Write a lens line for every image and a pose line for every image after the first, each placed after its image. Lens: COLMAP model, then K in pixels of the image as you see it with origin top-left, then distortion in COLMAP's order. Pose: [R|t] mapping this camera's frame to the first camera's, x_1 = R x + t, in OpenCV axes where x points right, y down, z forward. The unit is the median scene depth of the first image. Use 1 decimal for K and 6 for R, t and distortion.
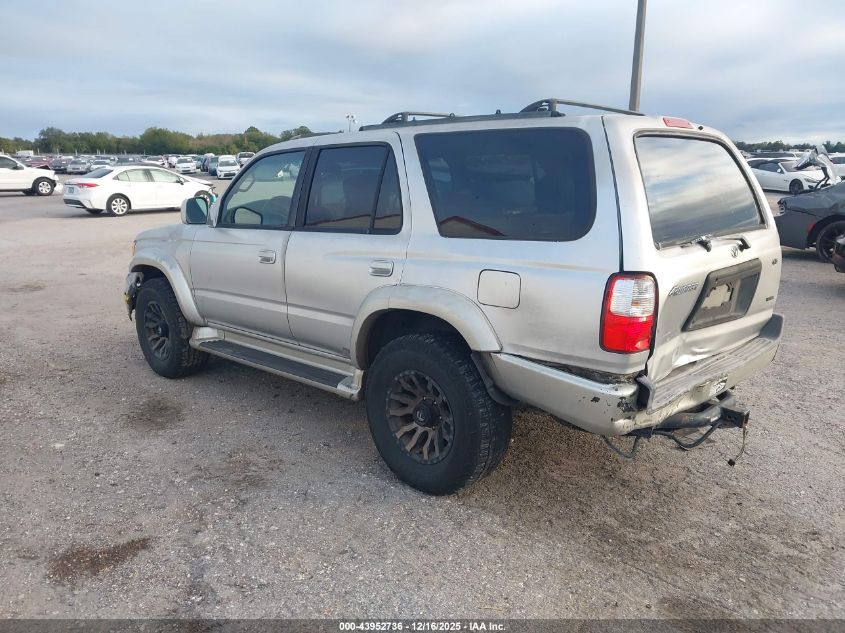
lens RADIAL K [[656.2, 0, 421.5], [0, 656.2, 299.3], [0, 0, 1]] dist [0.012263, -0.005982]
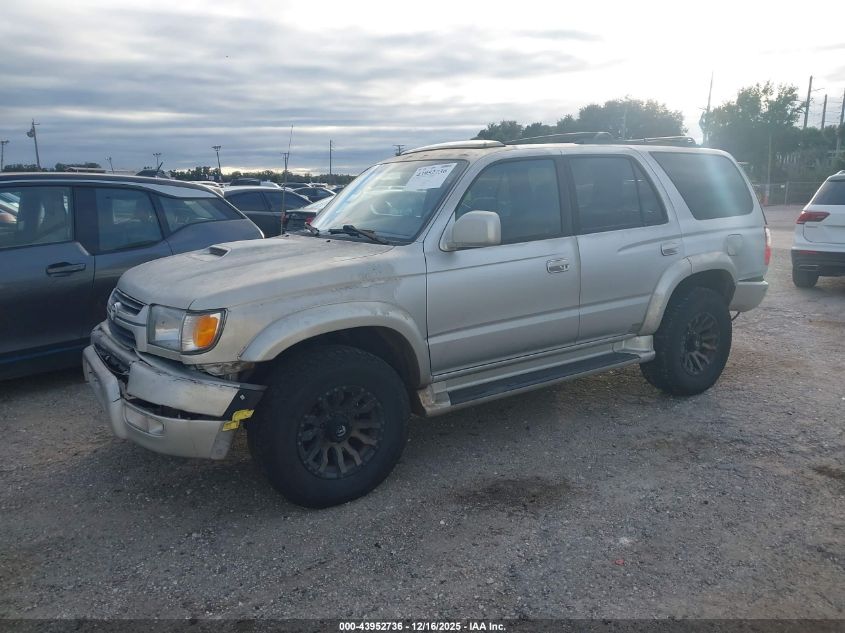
lens RADIAL K [[681.0, 0, 395.0], [0, 681.0, 316.3], [0, 0, 1]] dist [0.005345, -0.000710]
pose [[0.219268, -0.182119, 0.958517, -1.537262], [0.196173, 0.970590, 0.139537, -0.217412], [-0.955739, 0.157439, 0.248546, 1.201063]]
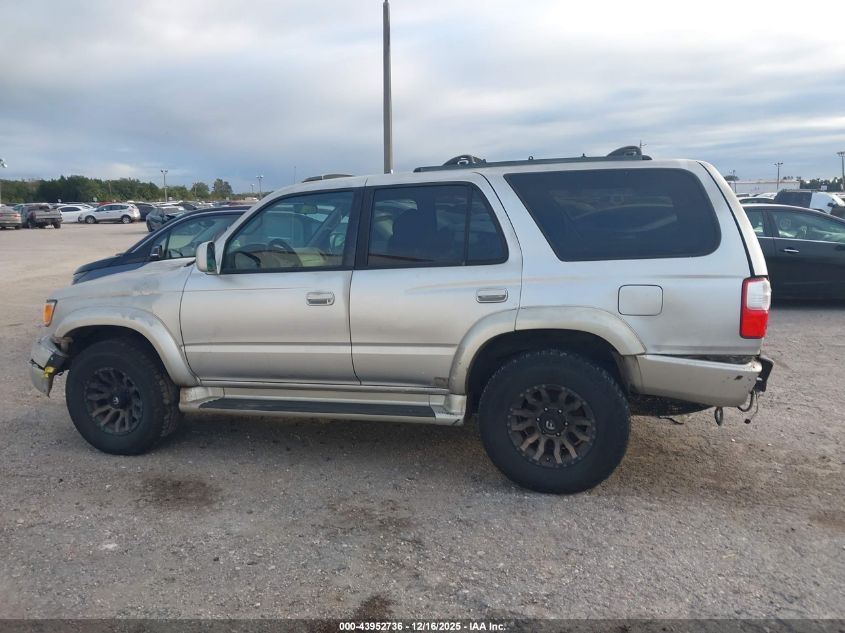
lens RADIAL K [[656.2, 0, 421.5], [0, 656.2, 299.3], [0, 0, 1]] dist [0.012263, -0.005982]
pose [[0.891797, -0.077412, 0.445763, -0.643683], [0.106514, 0.993483, -0.040563, -0.010059], [-0.439718, 0.083654, 0.894231, 0.084586]]
